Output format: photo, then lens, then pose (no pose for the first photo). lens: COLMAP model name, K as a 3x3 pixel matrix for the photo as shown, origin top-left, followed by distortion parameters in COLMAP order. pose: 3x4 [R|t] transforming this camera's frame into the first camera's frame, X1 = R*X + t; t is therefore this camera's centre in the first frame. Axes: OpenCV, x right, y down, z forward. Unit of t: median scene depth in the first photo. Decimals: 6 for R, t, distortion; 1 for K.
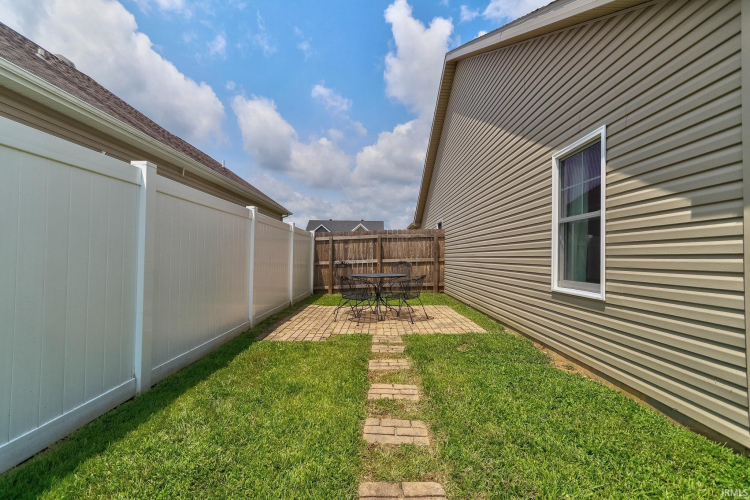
lens RADIAL K [[347.0, 0, 375.3], [0, 347.0, 251.2], [0, 0, 1]] dist [0.011673, -0.000165]
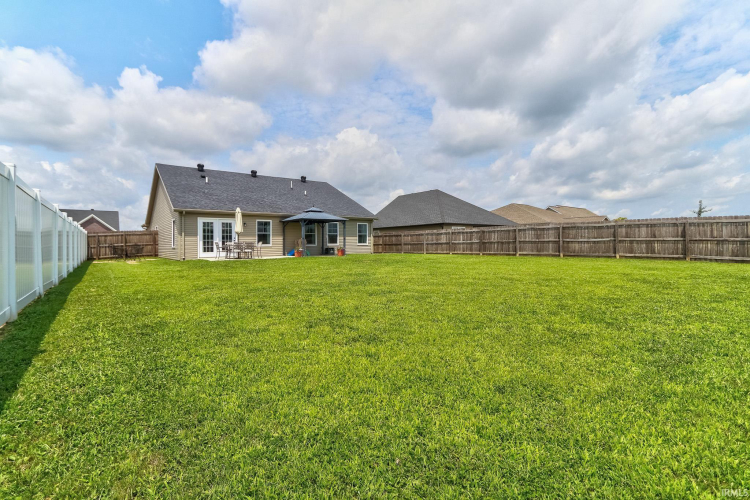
lens RADIAL K [[347.0, 0, 379.9], [0, 347.0, 244.7], [0, 0, 1]] dist [0.011673, -0.000165]
pose [[0.778270, -0.015668, 0.627735, -0.123294], [0.004340, 0.999799, 0.019575, -0.008647], [-0.627915, -0.012510, 0.778181, -1.789603]]
